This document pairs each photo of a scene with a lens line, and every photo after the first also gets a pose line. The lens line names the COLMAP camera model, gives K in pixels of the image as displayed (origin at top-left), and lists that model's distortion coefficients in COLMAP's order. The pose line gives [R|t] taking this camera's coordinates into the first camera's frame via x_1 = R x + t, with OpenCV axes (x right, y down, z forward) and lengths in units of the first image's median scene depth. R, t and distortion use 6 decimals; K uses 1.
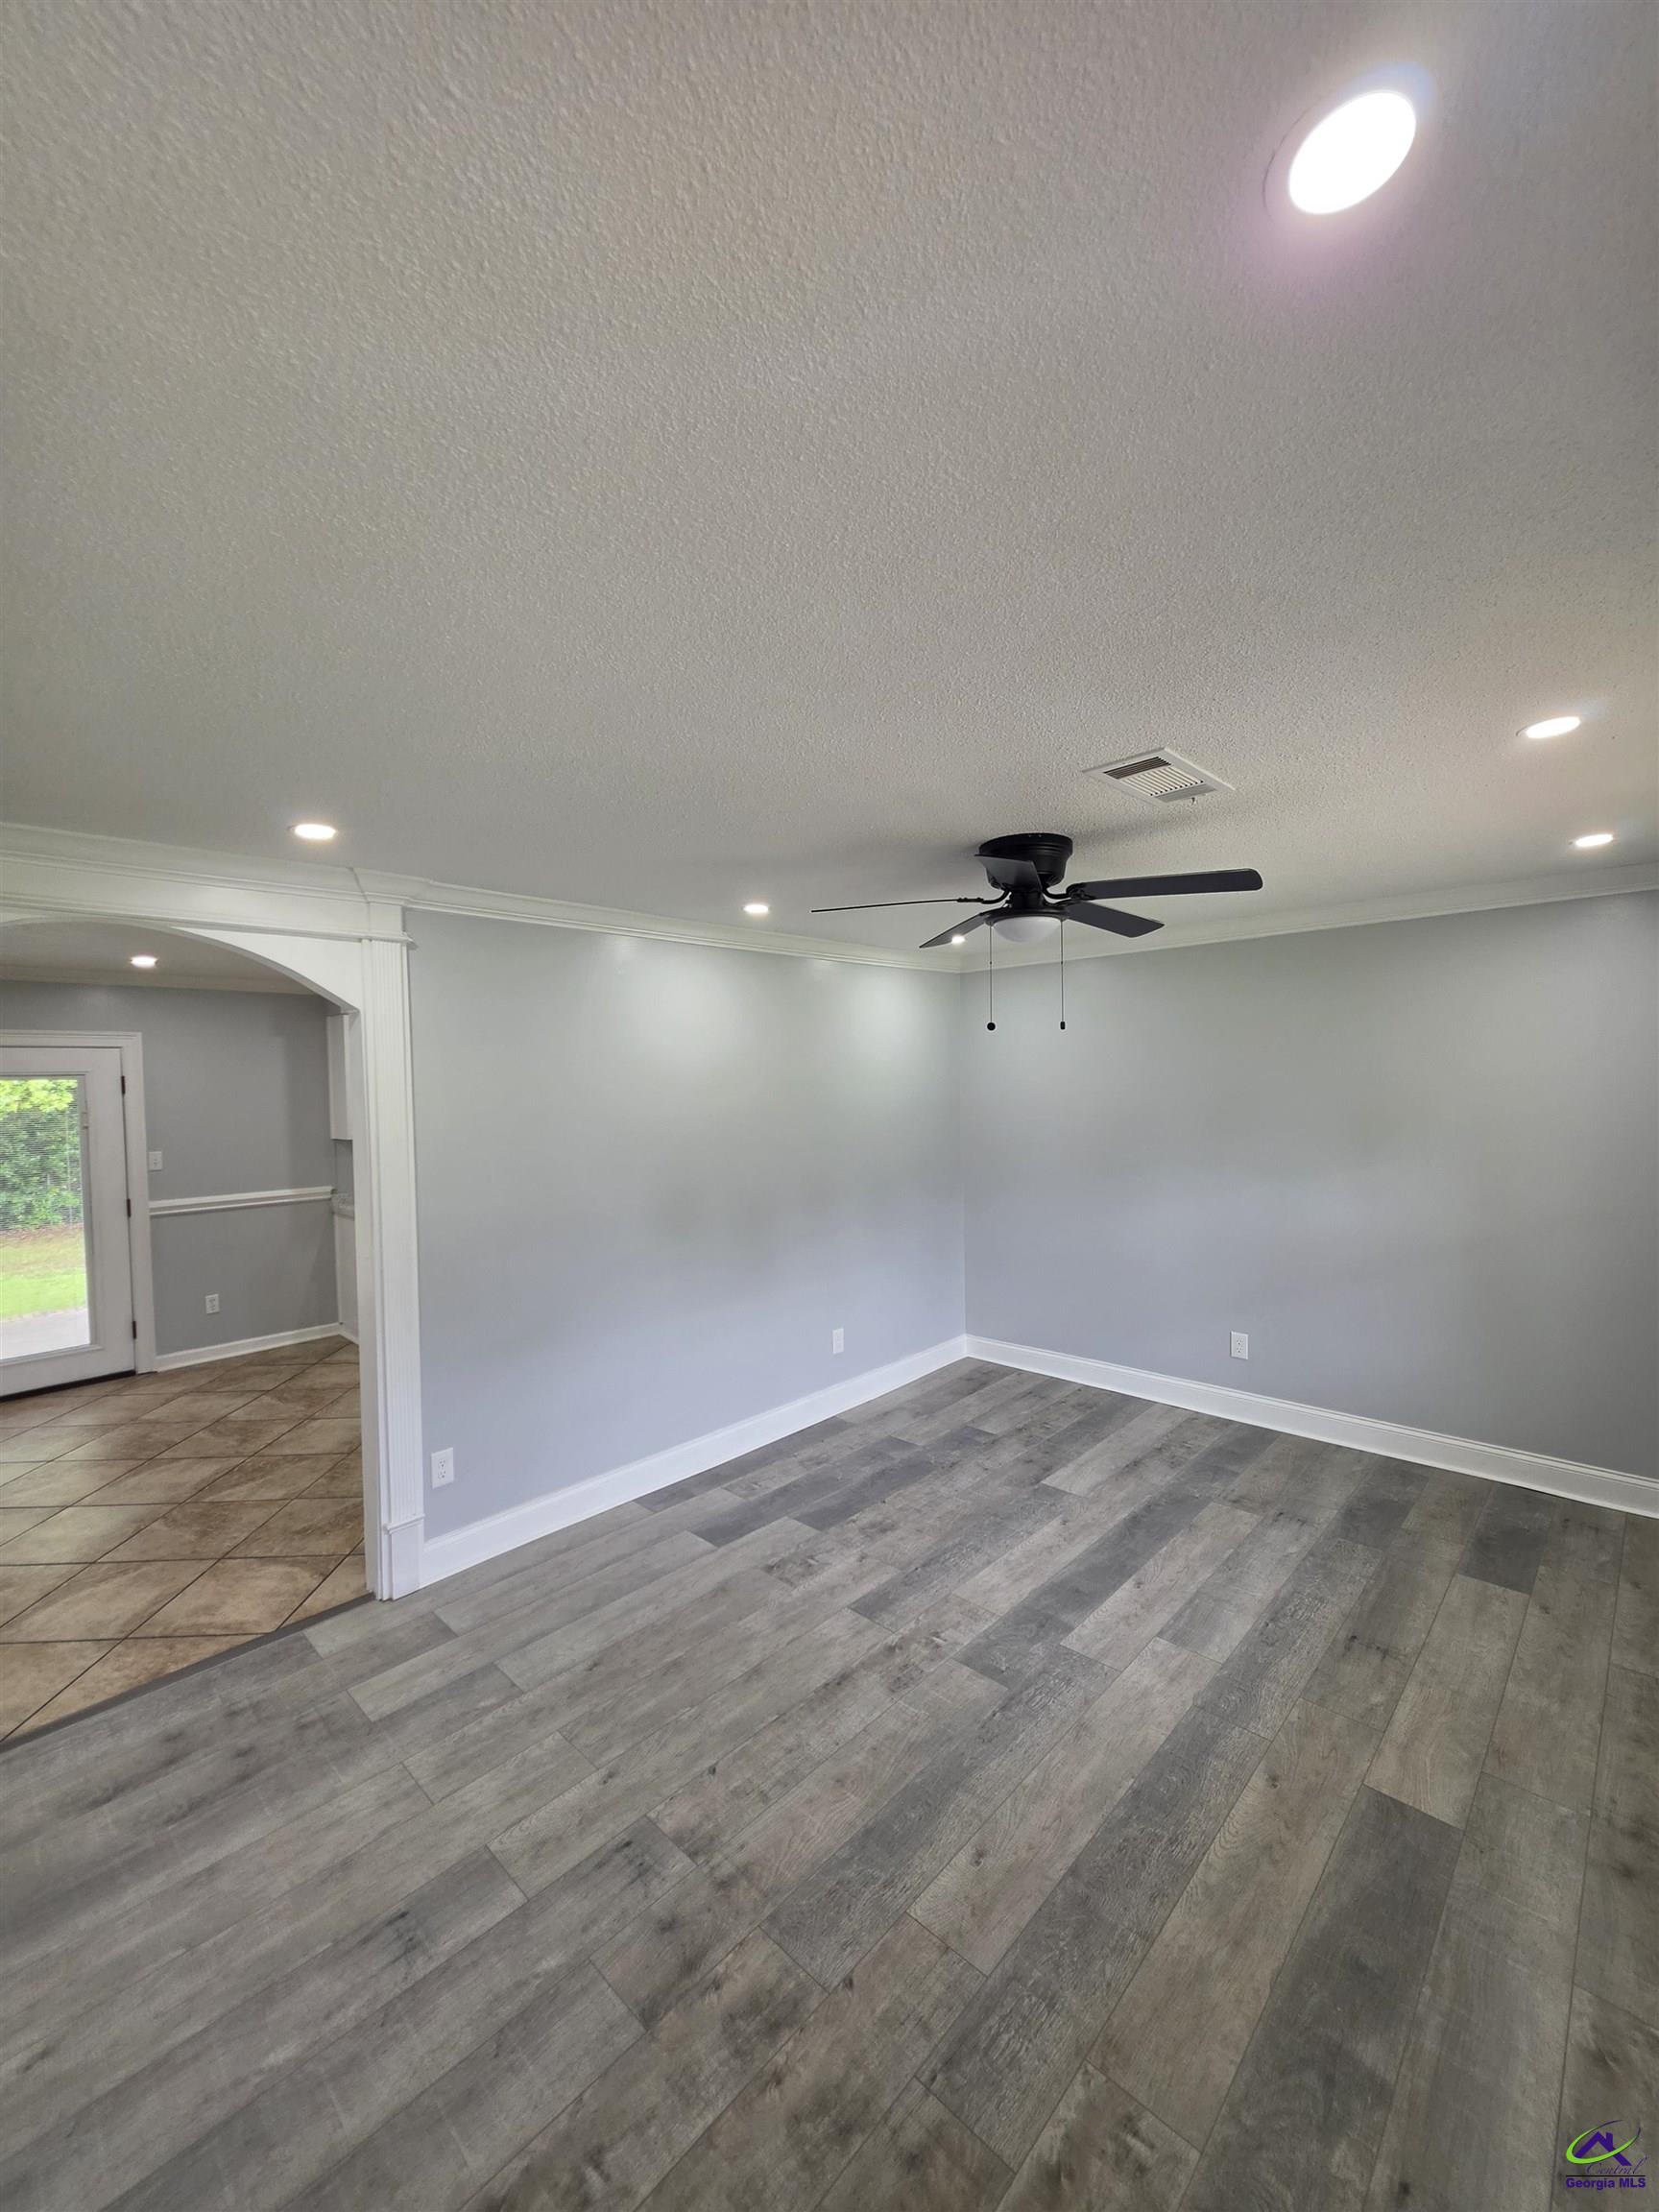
lens RADIAL K [[887.3, 0, 838.9], [0, 887.3, 1102.6], [0, 0, 1]] dist [-0.001350, 0.000192]
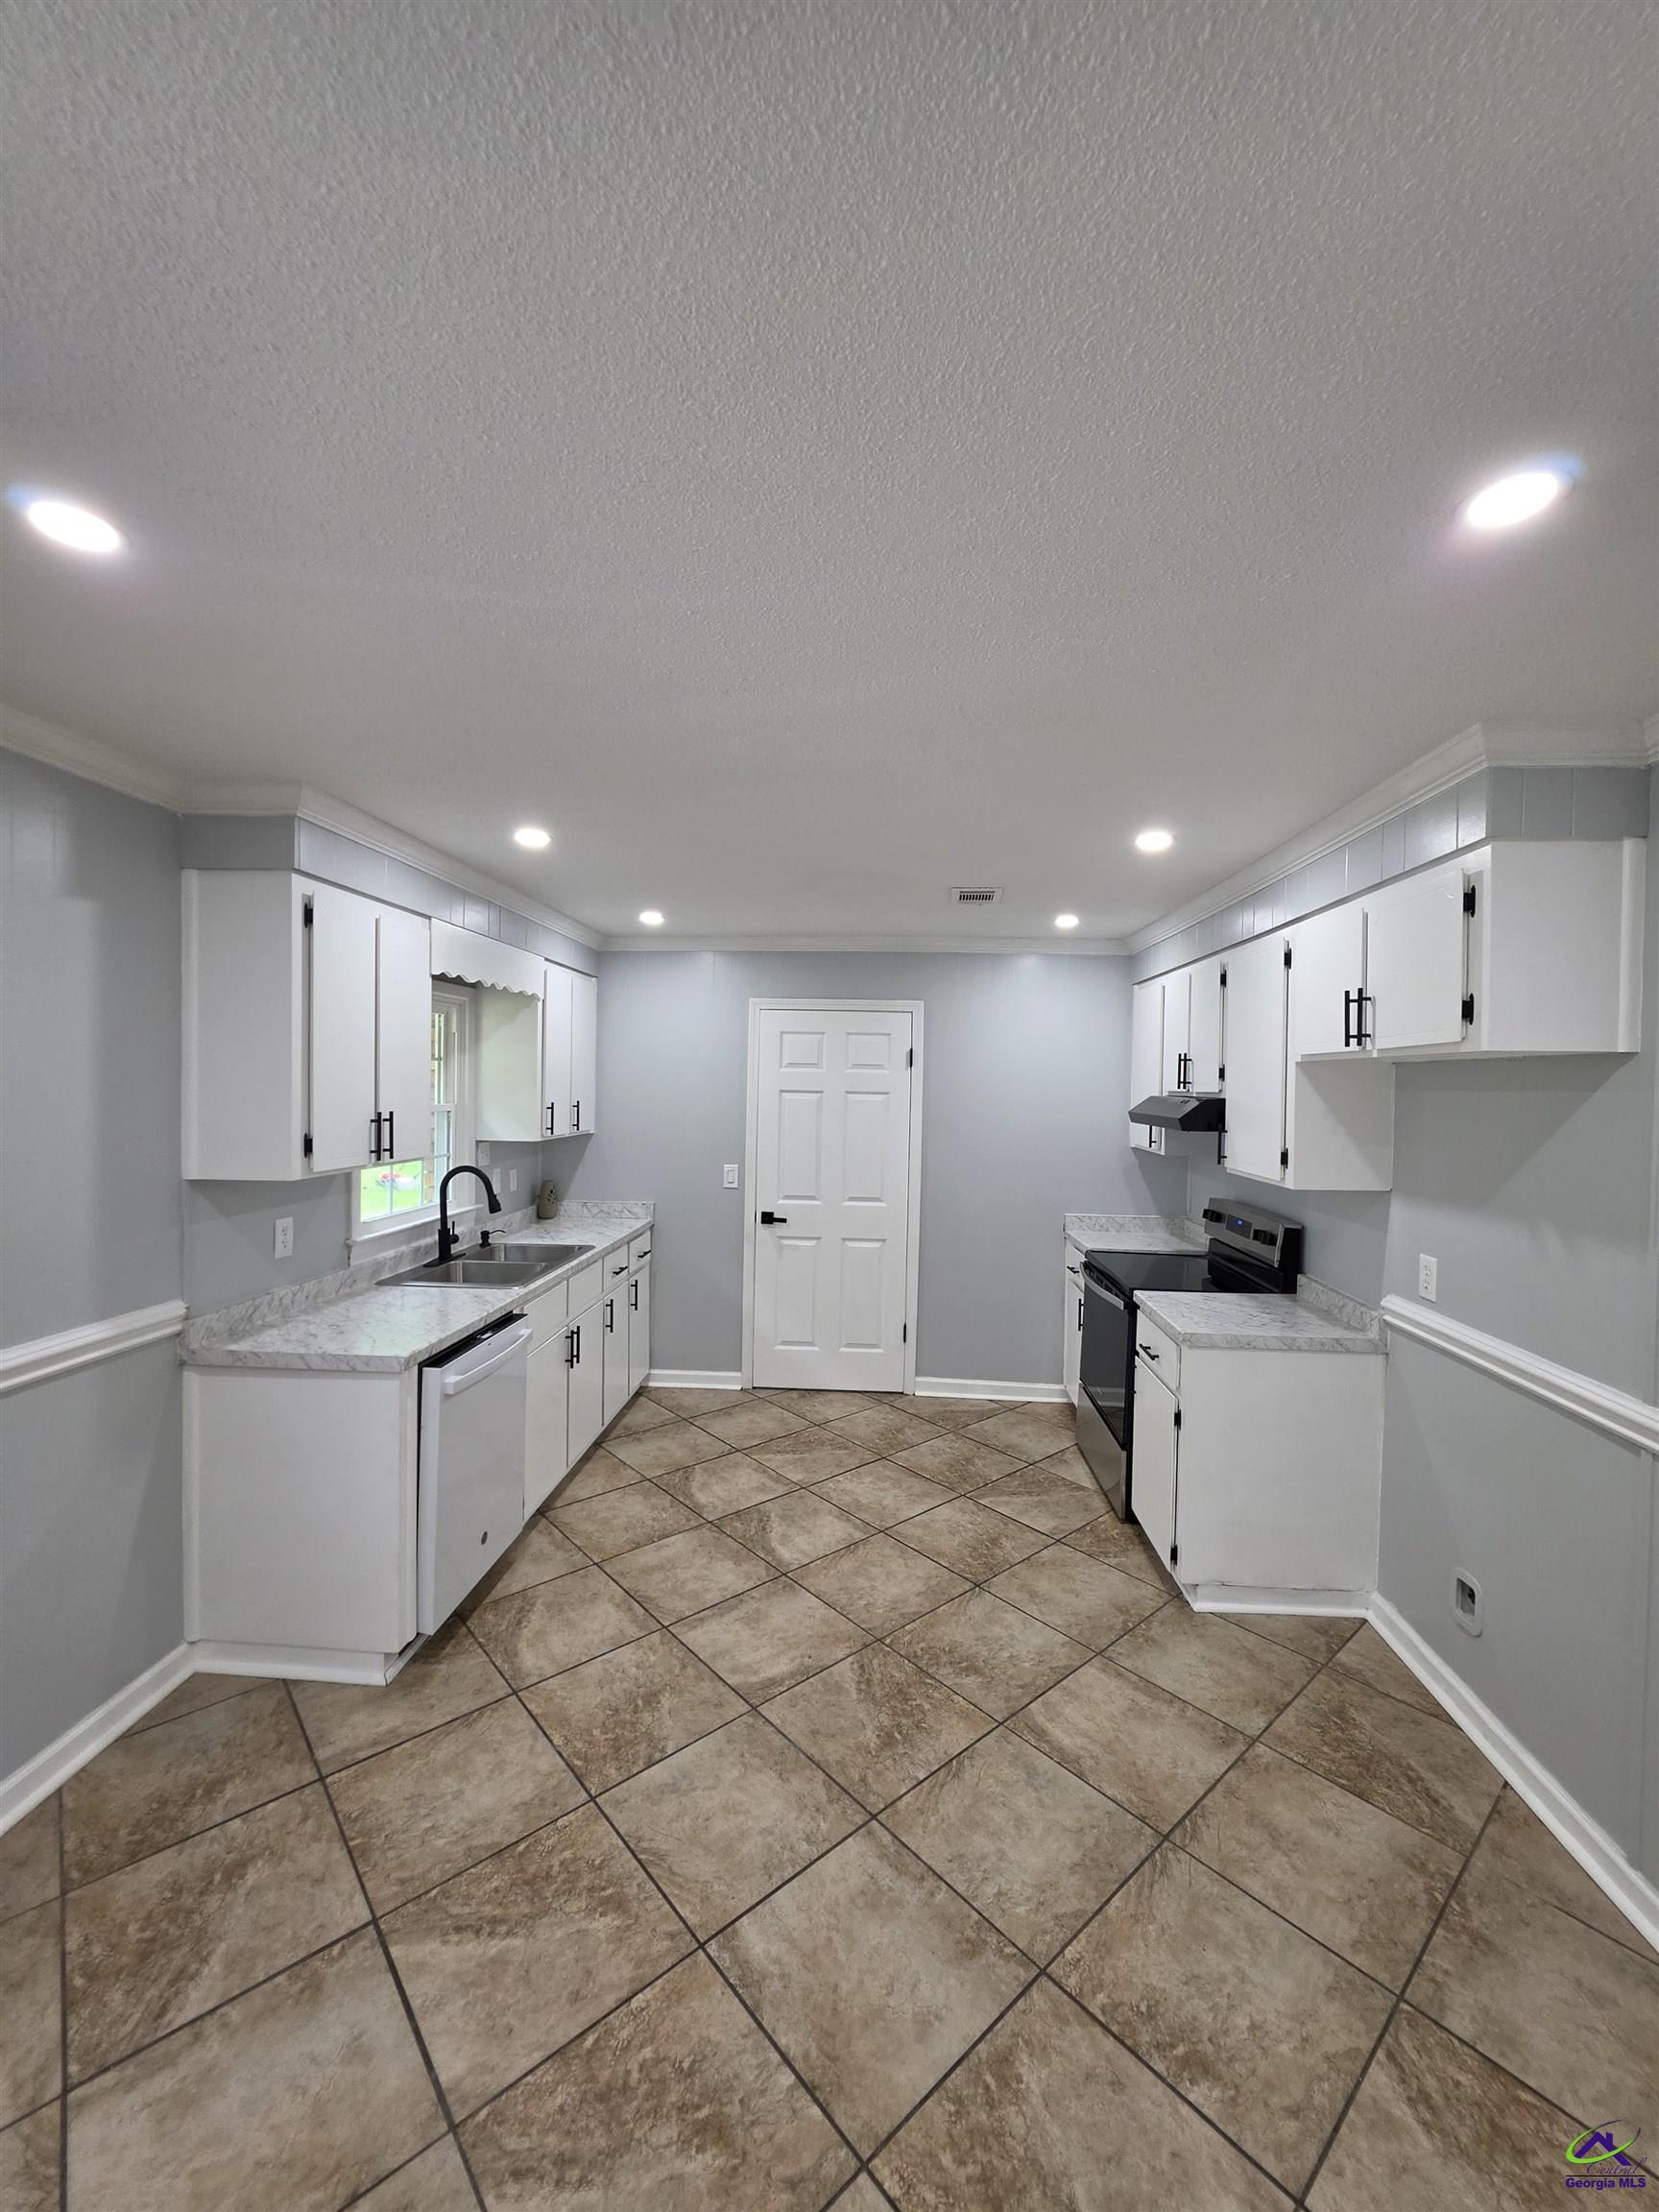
lens RADIAL K [[887.3, 0, 841.4], [0, 887.3, 1100.6], [0, 0, 1]] dist [-0.001350, 0.000192]
pose [[0.767808, 0.013822, 0.640530, -1.258610], [-0.011503, 0.999904, -0.007788, 0.012658], [-0.640576, -0.001388, 0.767893, 1.075138]]
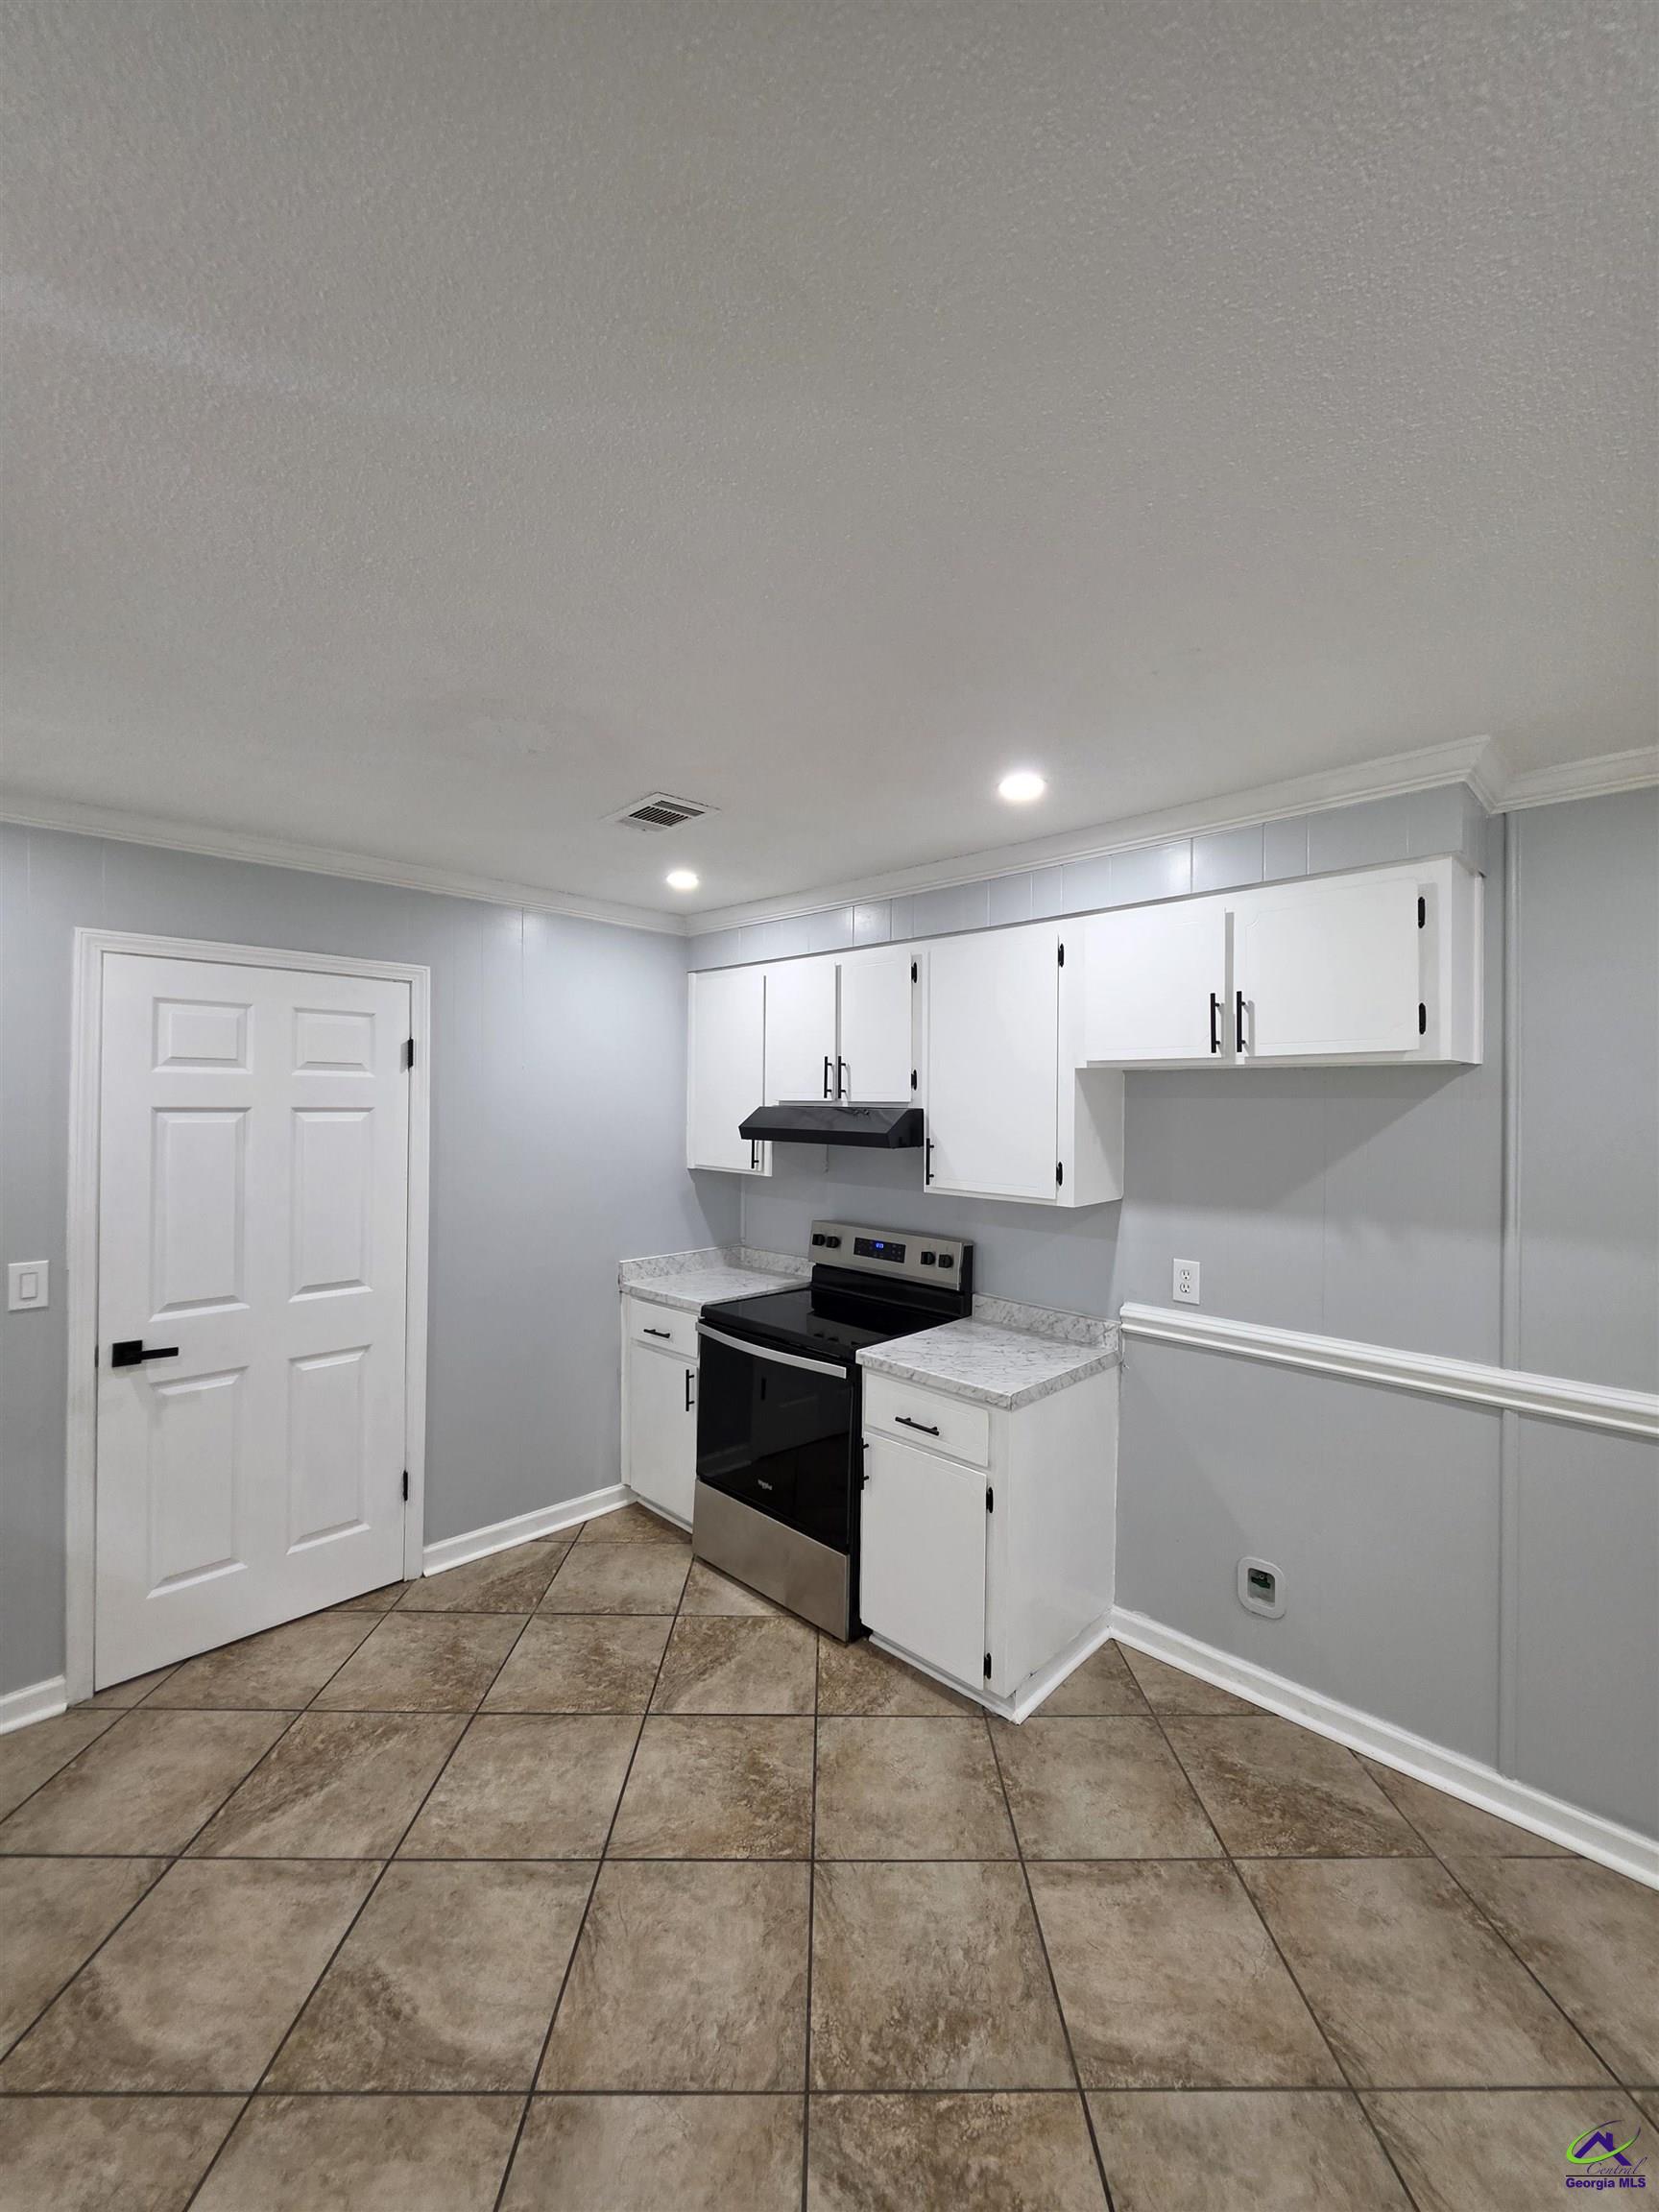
lens RADIAL K [[887.3, 0, 841.3], [0, 887.3, 1099.9], [0, 0, 1]] dist [-0.001350, 0.000192]
pose [[0.019832, 0.013060, 0.999718, -1.153247], [0.016625, 0.999772, -0.013390, -0.002222], [-0.999665, 0.016886, 0.019610, 1.703766]]
